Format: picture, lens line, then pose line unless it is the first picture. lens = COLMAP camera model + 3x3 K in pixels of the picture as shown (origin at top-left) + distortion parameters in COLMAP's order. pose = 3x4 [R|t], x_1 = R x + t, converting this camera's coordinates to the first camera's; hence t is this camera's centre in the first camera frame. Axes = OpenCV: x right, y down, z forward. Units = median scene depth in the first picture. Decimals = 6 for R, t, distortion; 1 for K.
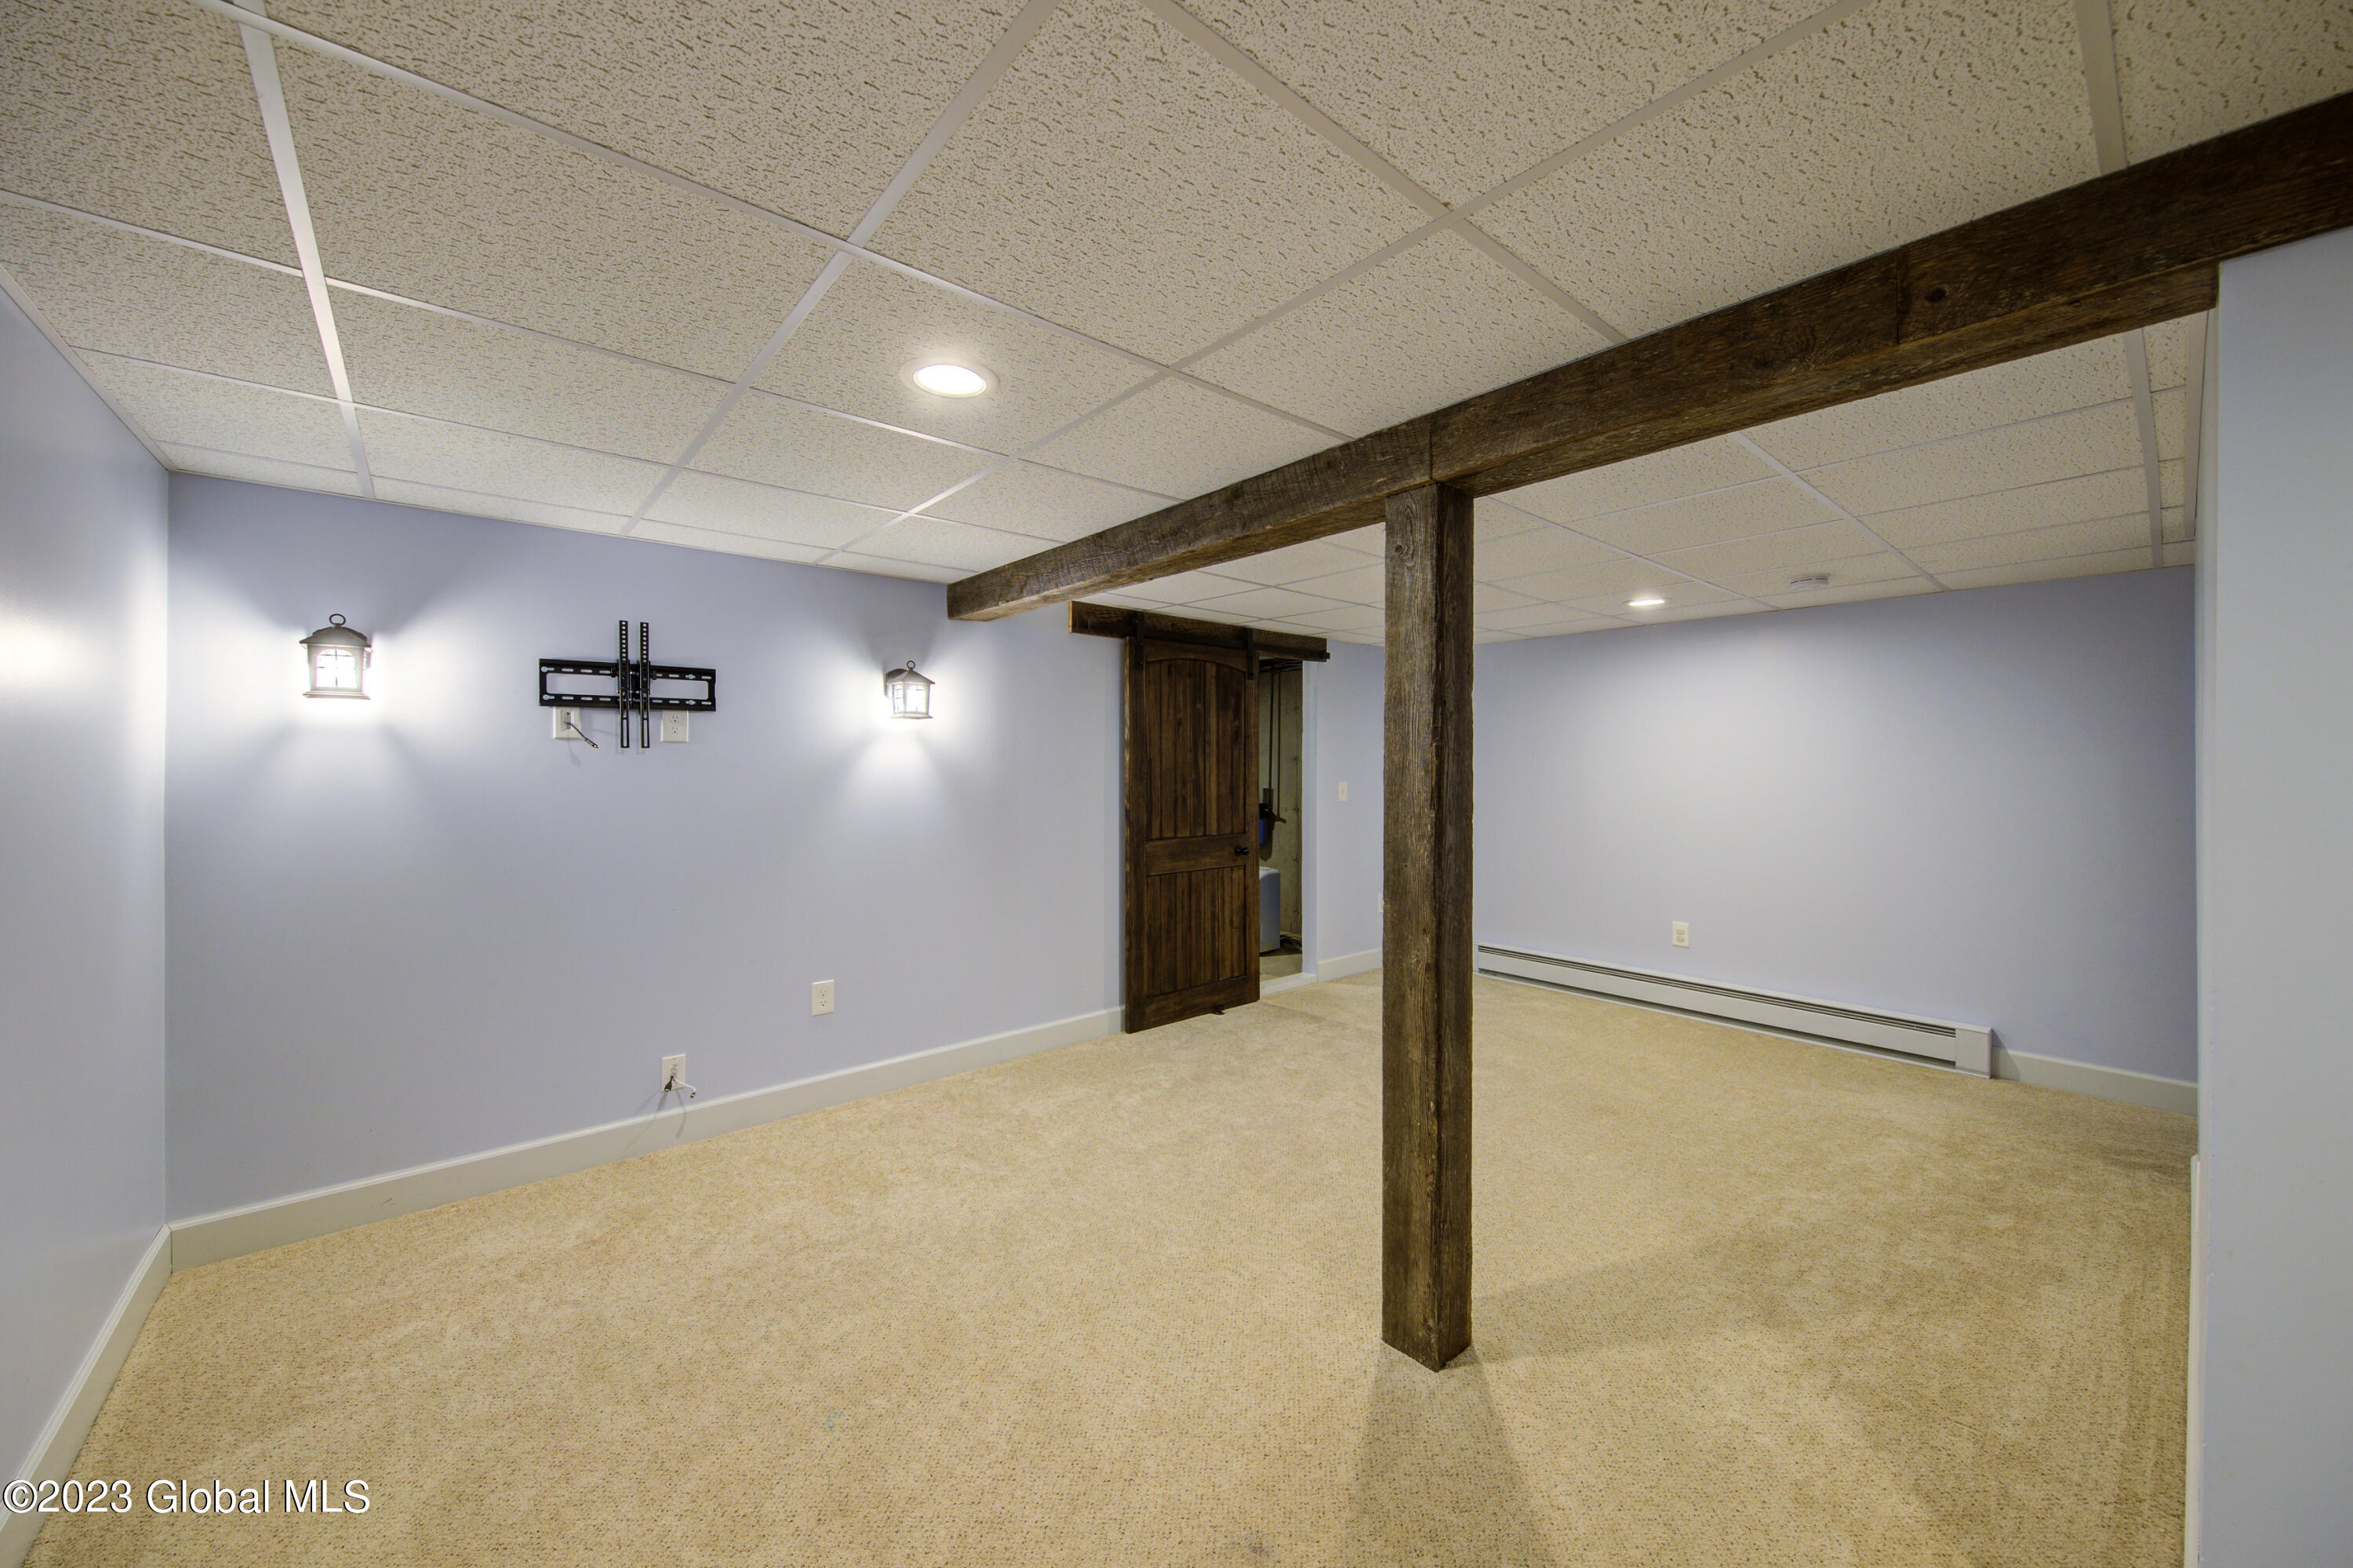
lens RADIAL K [[867.0, 0, 1169.4], [0, 867.0, 770.5], [0, 0, 1]] dist [-0.001223, -0.001404]
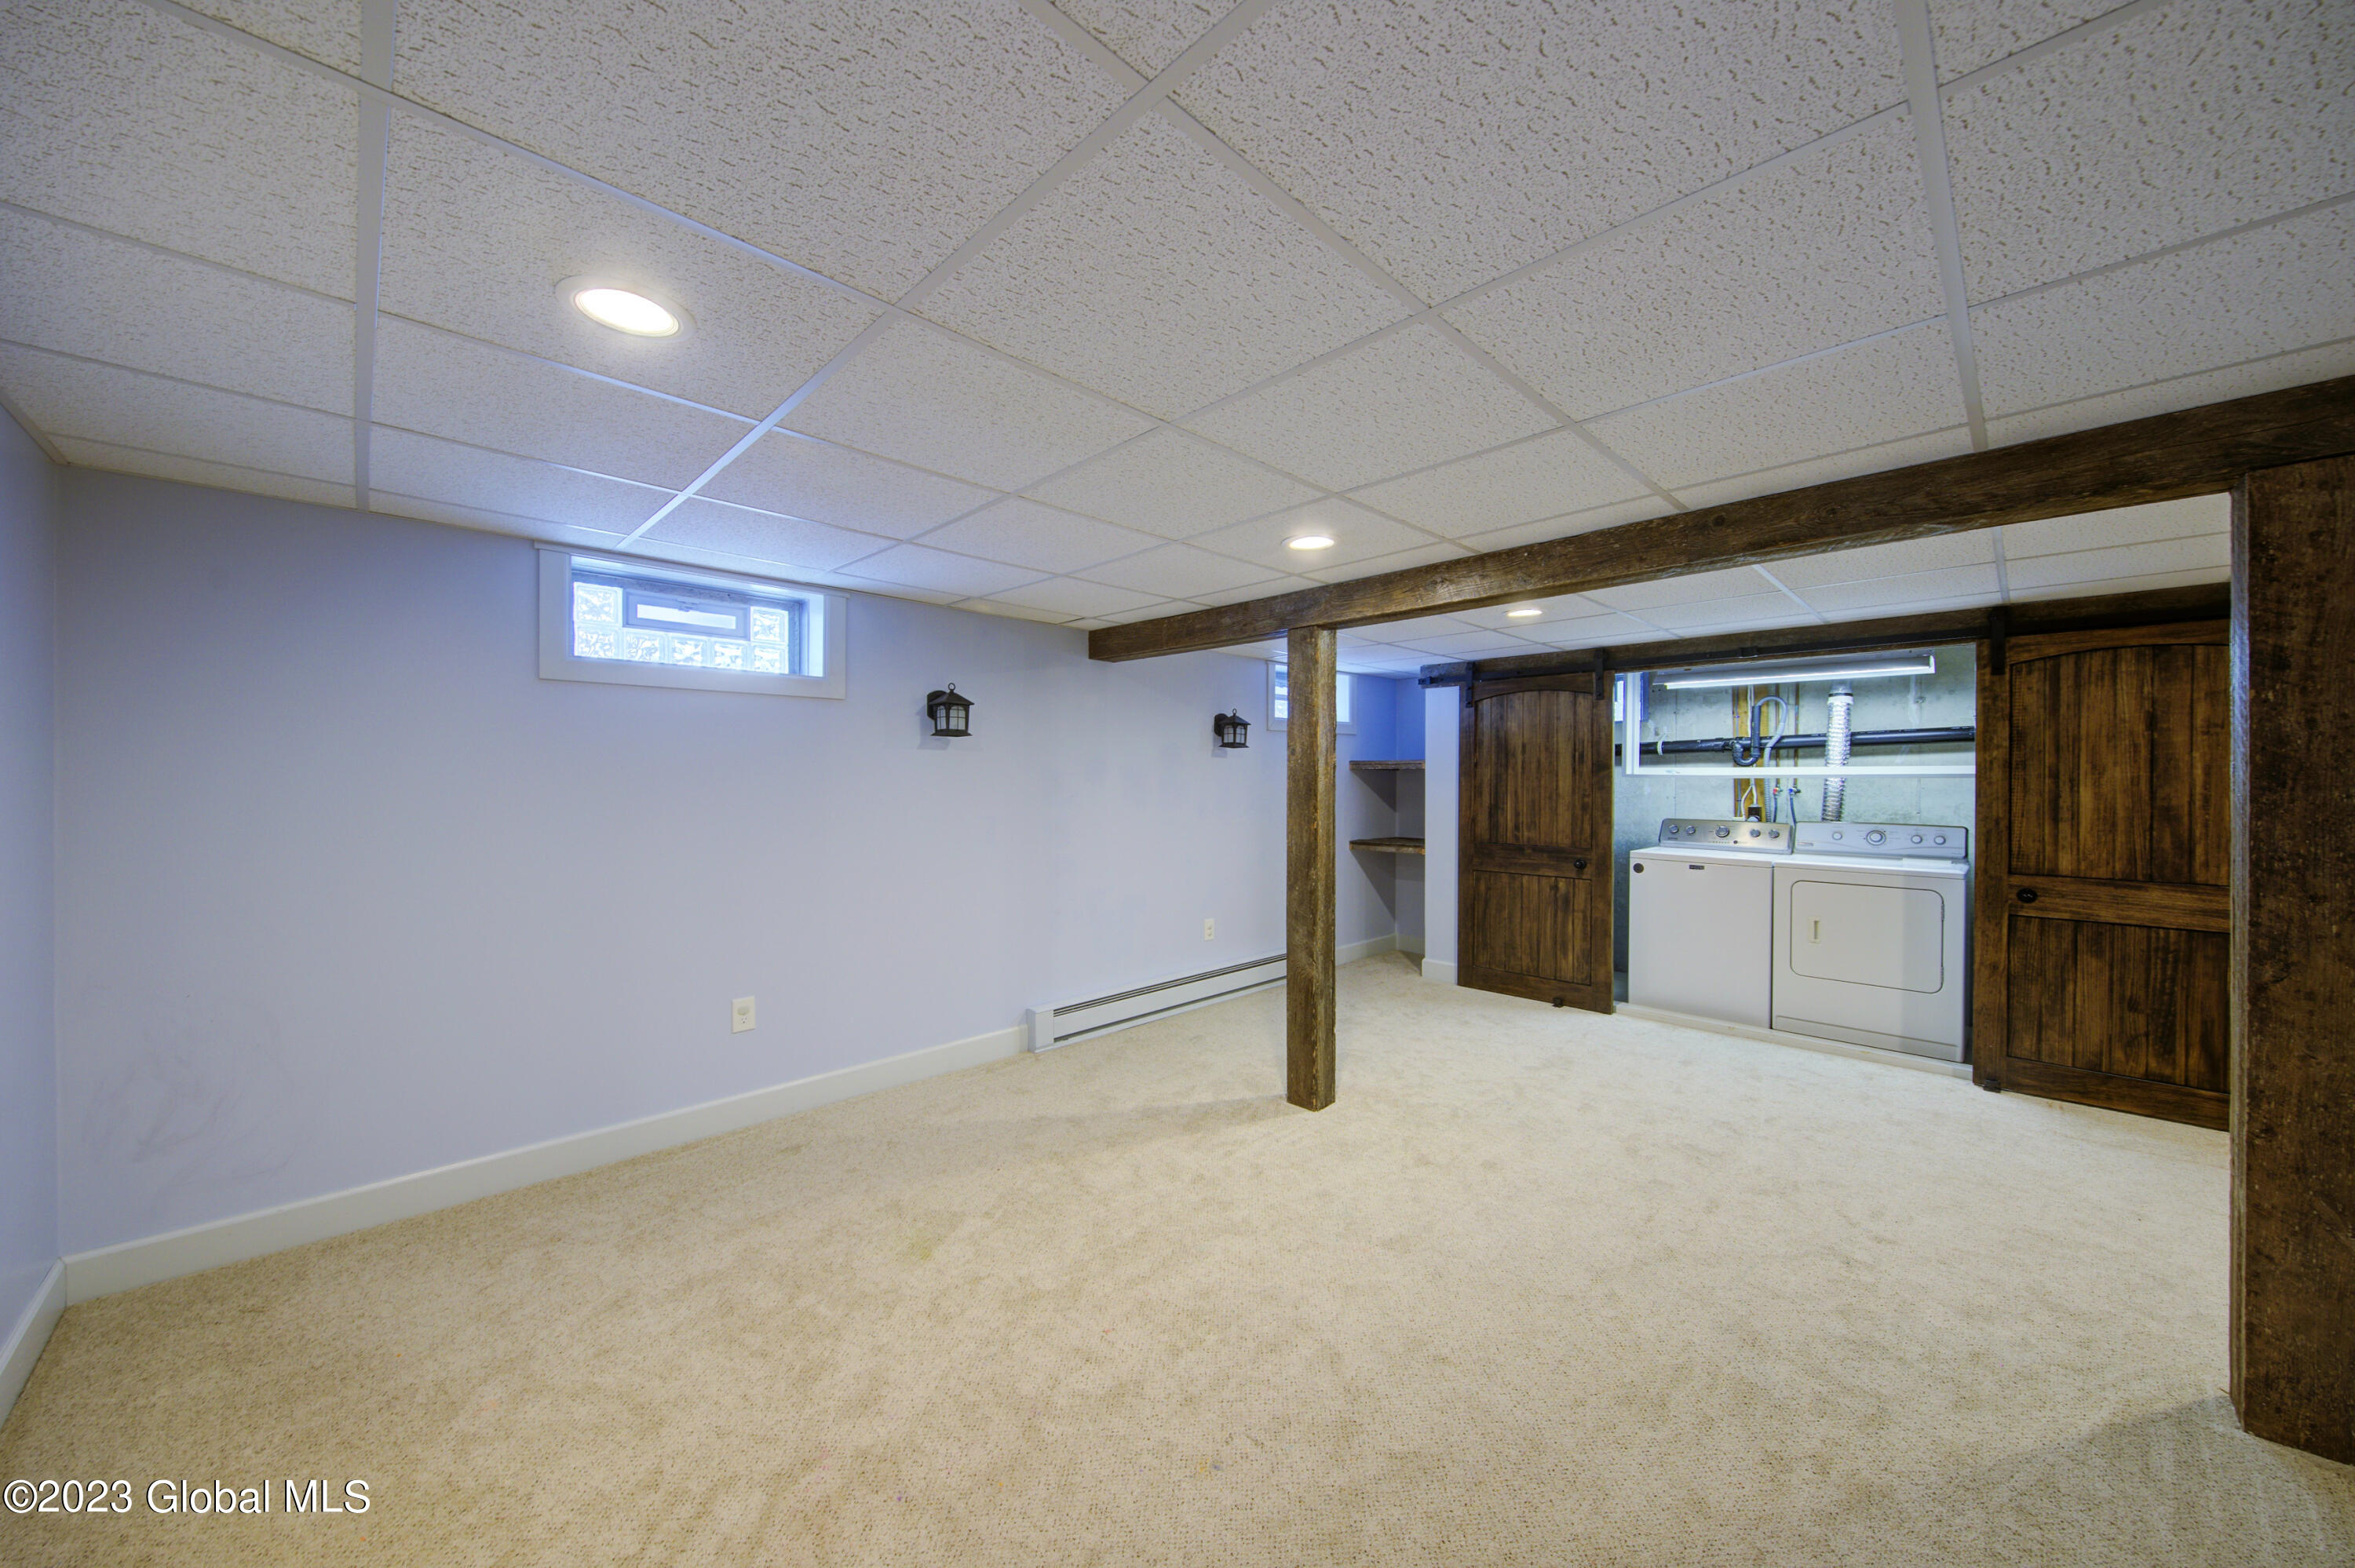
lens RADIAL K [[826.9, 0, 1179.0], [0, 826.9, 764.8], [0, 0, 1]] dist [-0.006000, 0.000177]
pose [[0.997013, 0.006709, 0.076939, -0.256376], [-0.005073, 0.999757, -0.021450, -0.001802], [-0.077064, 0.020995, 0.996805, -0.209207]]
